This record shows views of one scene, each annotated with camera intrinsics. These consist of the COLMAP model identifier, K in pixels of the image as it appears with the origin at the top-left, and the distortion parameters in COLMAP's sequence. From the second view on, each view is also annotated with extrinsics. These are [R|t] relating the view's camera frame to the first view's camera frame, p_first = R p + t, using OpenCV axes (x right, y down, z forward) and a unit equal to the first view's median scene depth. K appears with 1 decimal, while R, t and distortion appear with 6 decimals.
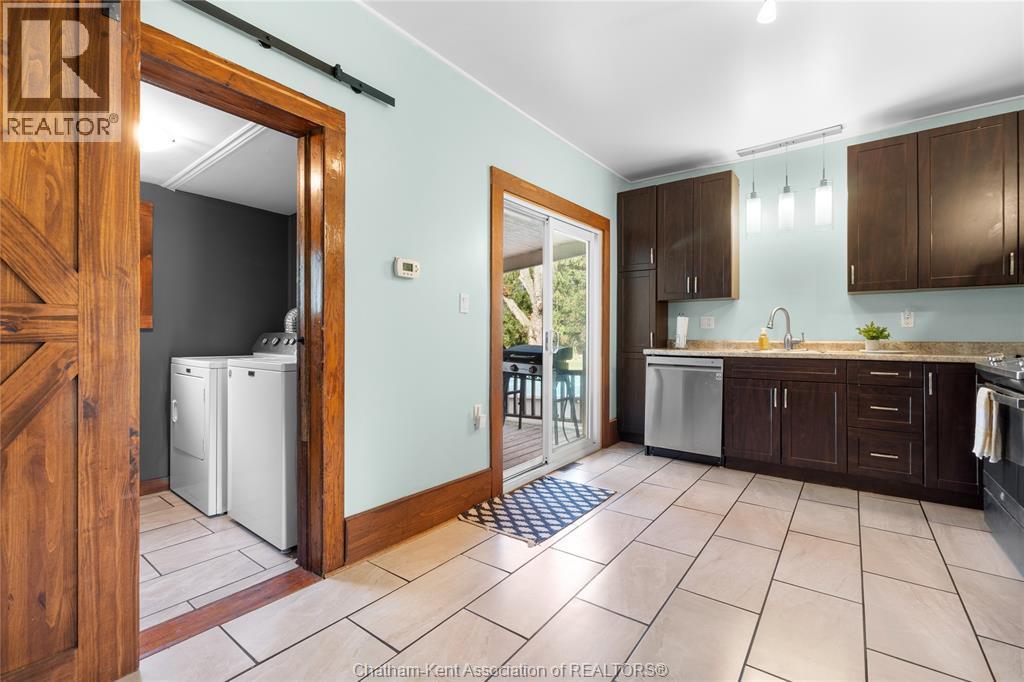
lens RADIAL K [[450.5, 0, 509.1], [0, 450.5, 338.4], [0, 0, 1]] dist [0.001139, -0.000851]
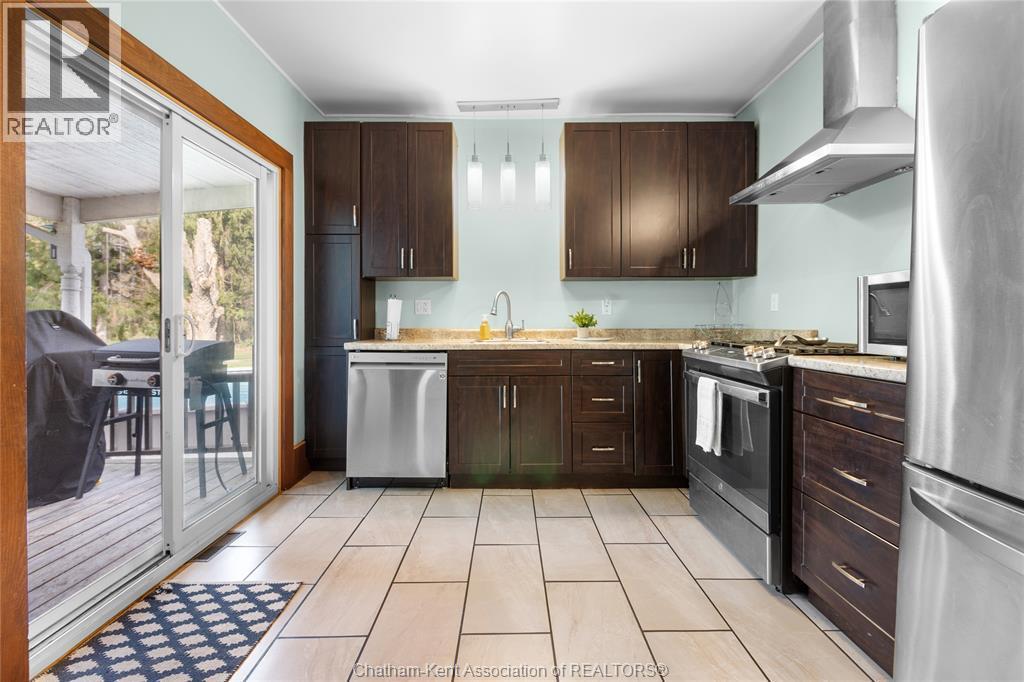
lens RADIAL K [[450.5, 0, 513.4], [0, 450.5, 322.6], [0, 0, 1]] dist [0.001139, -0.000851]
pose [[0.789094, -0.003631, 0.614261, 0.078883], [0.005208, 0.999986, -0.000780, -0.006586], [-0.614250, 0.003815, 0.789102, 0.299765]]
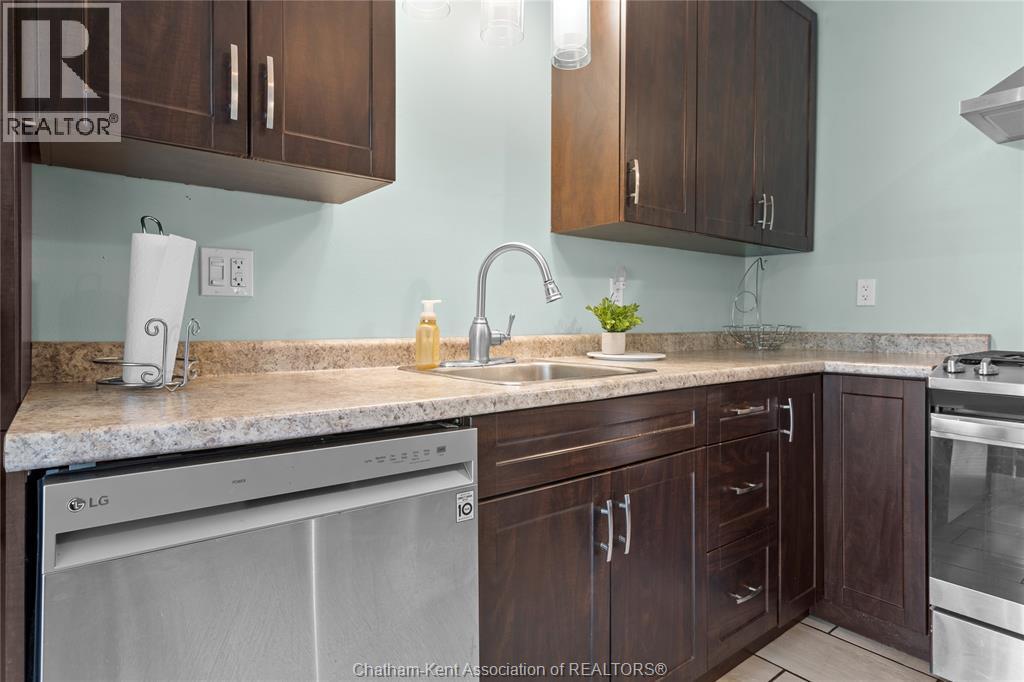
lens RADIAL K [[558.3, 0, 496.9], [0, 558.3, 320.8], [0, 0, 1]] dist [0.004428, 0.003256]
pose [[0.245754, -0.003880, 0.969324, 0.196722], [0.001264, 0.999992, 0.003682, -0.009837], [-0.969331, 0.000321, 0.245757, 0.914971]]
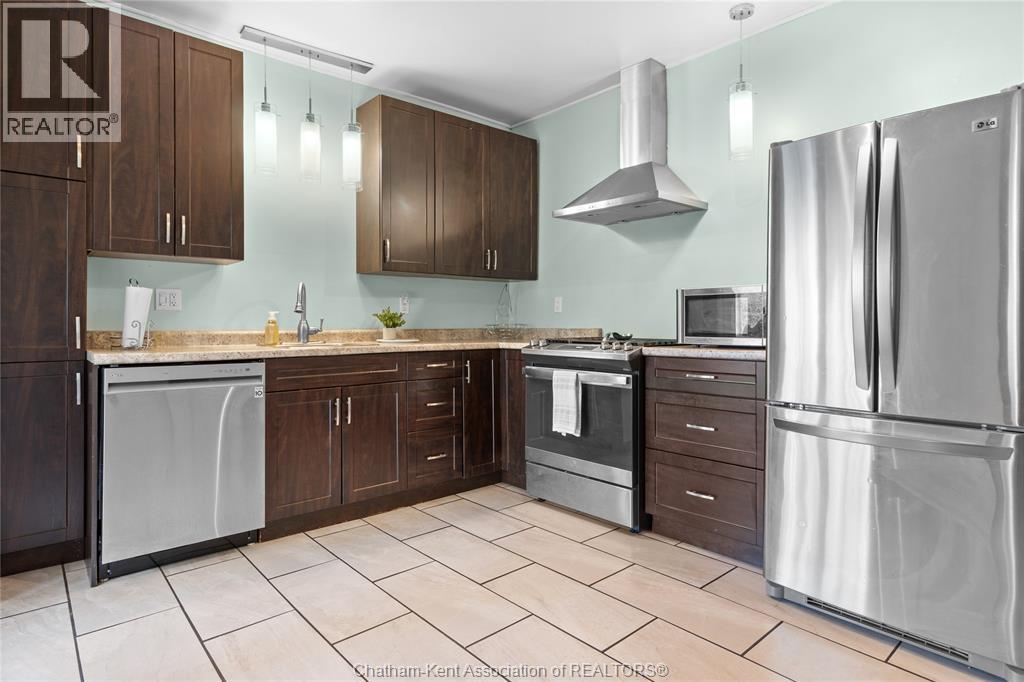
lens RADIAL K [[558.3, 0, 506.0], [0, 558.3, 319.3], [0, 0, 1]] dist [0.004428, 0.003256]
pose [[0.190136, 0.003629, 0.981751, -0.195921], [0.004606, 0.999979, -0.004589, -0.006453], [-0.981747, 0.005395, 0.190115, 0.539452]]
